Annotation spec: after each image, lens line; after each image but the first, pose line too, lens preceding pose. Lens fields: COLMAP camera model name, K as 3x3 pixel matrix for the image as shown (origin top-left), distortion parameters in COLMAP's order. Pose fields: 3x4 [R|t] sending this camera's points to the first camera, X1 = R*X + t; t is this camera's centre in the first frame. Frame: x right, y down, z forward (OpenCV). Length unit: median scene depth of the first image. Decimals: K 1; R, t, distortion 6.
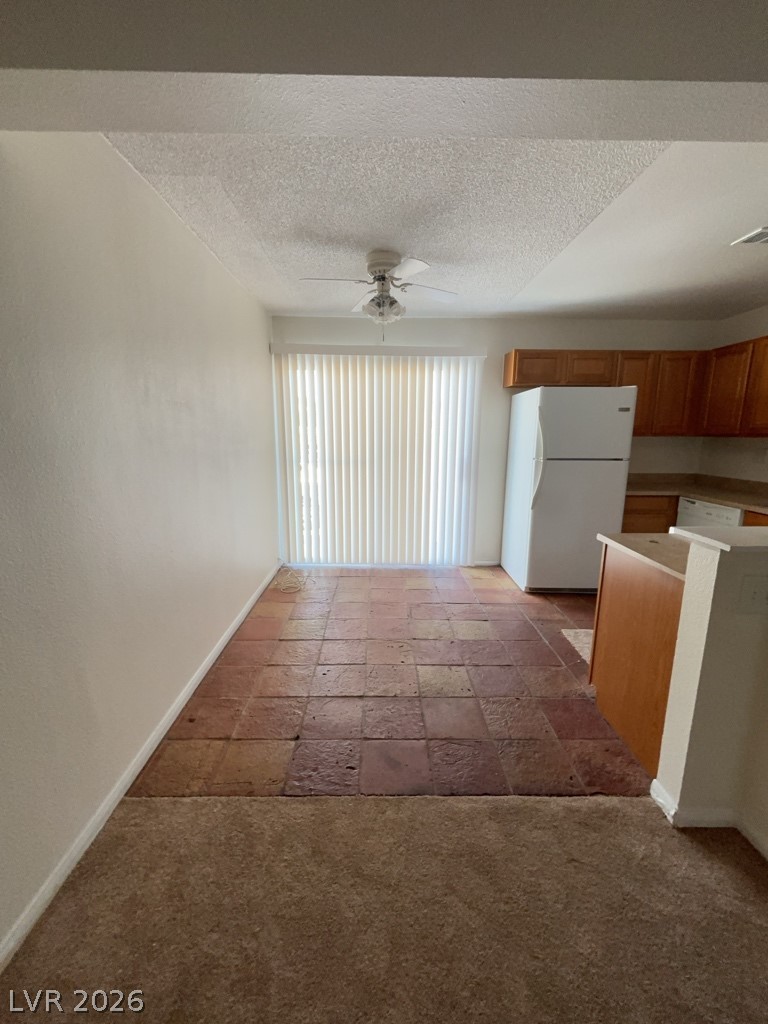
lens RADIAL K [[413.0, 0, 381.9], [0, 413.0, 511.4], [0, 0, 1]] dist [-0.000979, -0.000631]
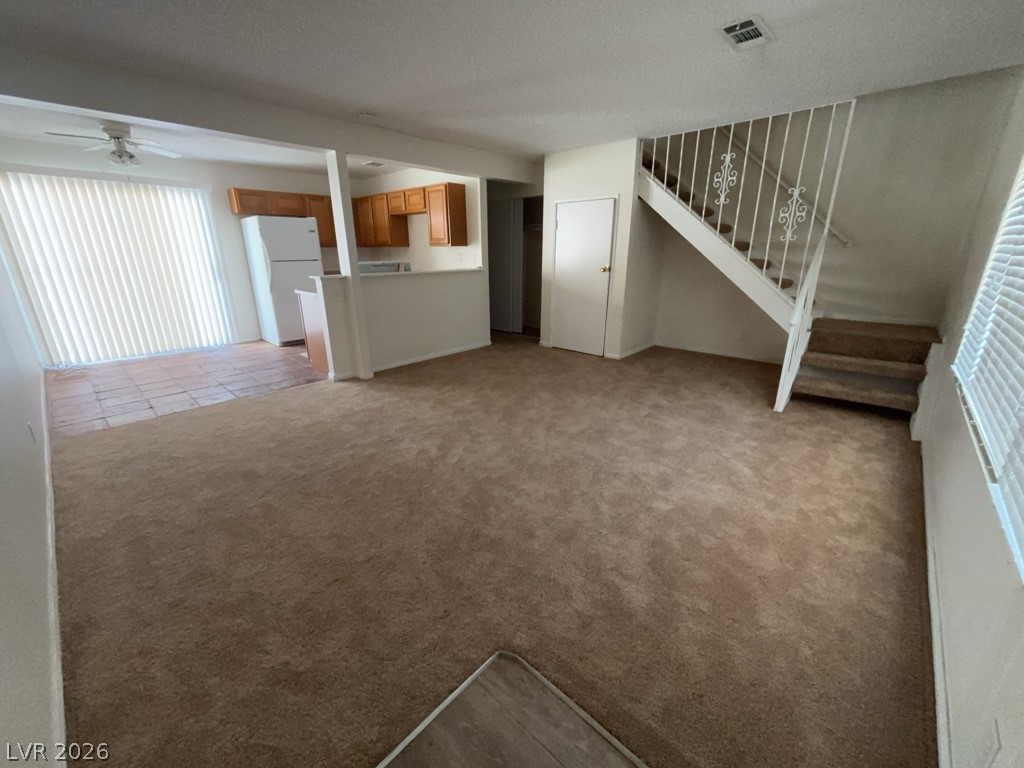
lens RADIAL K [[413.0, 0, 511.2], [0, 413.0, 383.1], [0, 0, 1]] dist [-0.000979, -0.000631]
pose [[0.685792, -0.230772, 0.690241, -0.190225], [0.146513, 0.972757, 0.179658, 0.182434], [-0.712897, -0.022079, 0.700921, -0.814126]]
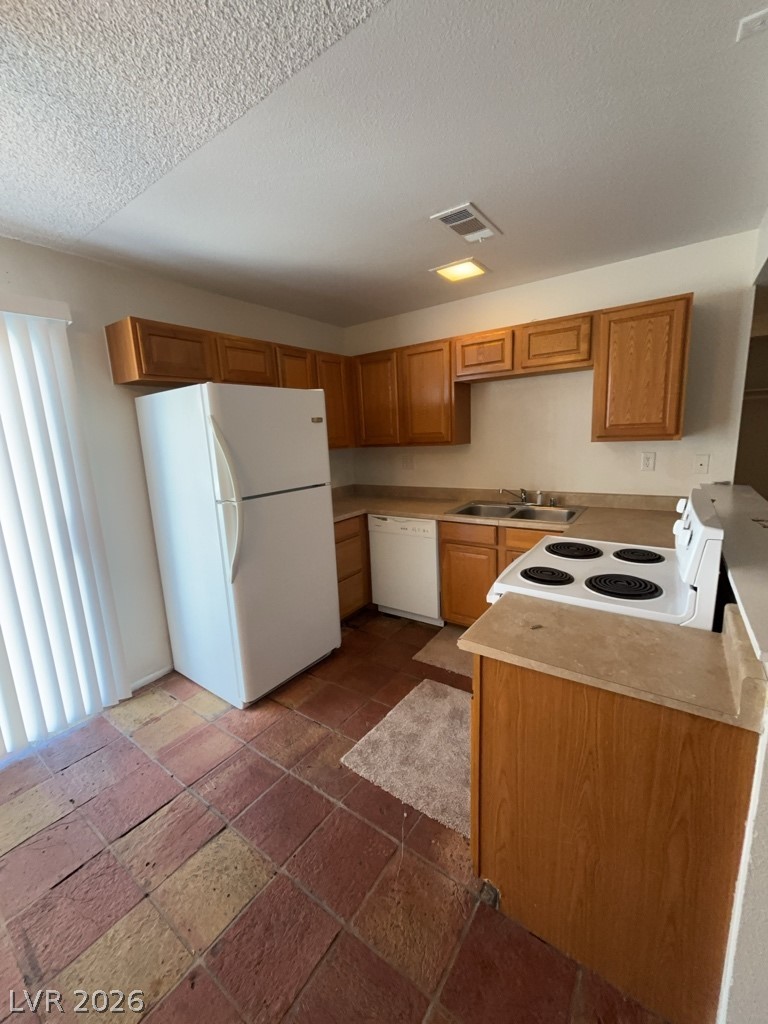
lens RADIAL K [[413.0, 0, 386.1], [0, 413.0, 508.0], [0, 0, 1]] dist [-0.000979, -0.000631]
pose [[0.585850, -0.176440, 0.790980, 0.031438], [0.201418, 0.977088, 0.068772, -0.105812], [-0.784991, 0.119027, 0.607965, 0.423021]]
